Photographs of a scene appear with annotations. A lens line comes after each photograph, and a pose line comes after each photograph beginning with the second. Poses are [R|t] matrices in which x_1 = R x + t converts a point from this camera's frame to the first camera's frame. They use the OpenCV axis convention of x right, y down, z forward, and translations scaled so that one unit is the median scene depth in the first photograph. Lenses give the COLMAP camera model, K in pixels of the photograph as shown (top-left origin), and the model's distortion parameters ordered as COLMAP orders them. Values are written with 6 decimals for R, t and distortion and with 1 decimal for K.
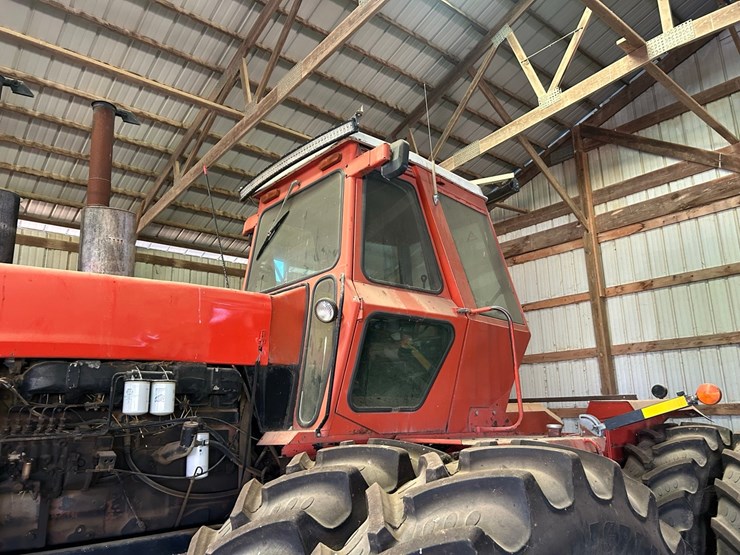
lens RADIAL K [[557.6, 0, 375.6], [0, 557.6, 277.2], [0, 0, 1]] dist [0.056323, -0.064160]
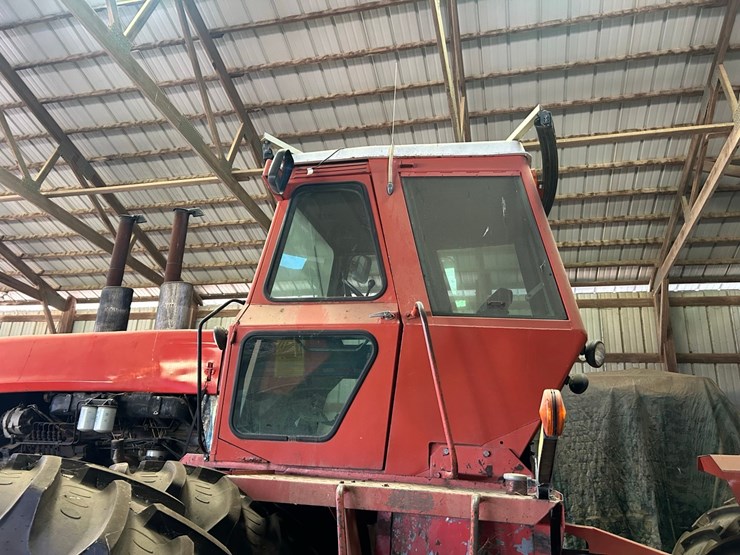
lens RADIAL K [[539.6, 0, 372.6], [0, 539.6, 265.5], [0, 0, 1]] dist [0.001729, -0.009308]
pose [[0.590884, -0.227419, -0.774039, 0.766120], [0.136946, 0.973796, -0.181568, 0.129865], [0.795048, 0.001284, 0.606545, 0.532915]]
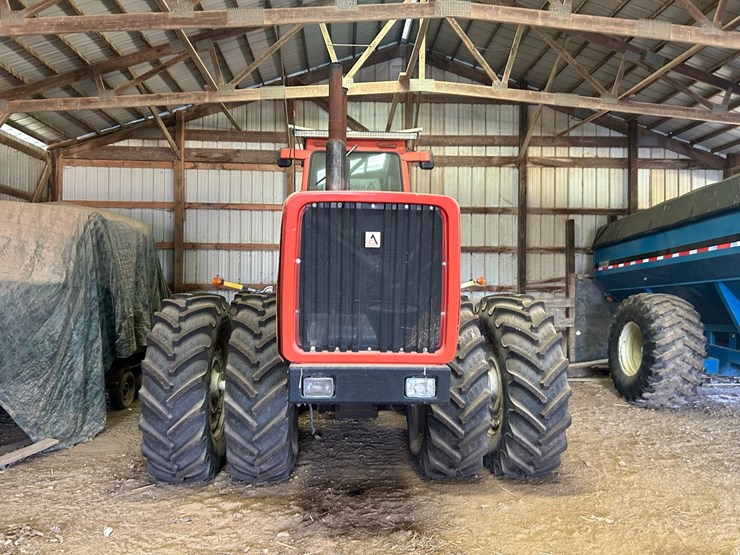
lens RADIAL K [[557.6, 0, 375.6], [0, 557.6, 277.2], [0, 0, 1]] dist [0.056323, -0.064160]
pose [[0.604715, 0.051189, 0.794795, -1.563246], [-0.213440, 0.971845, 0.099802, 0.038430], [-0.767309, -0.229993, 0.598615, -0.146167]]
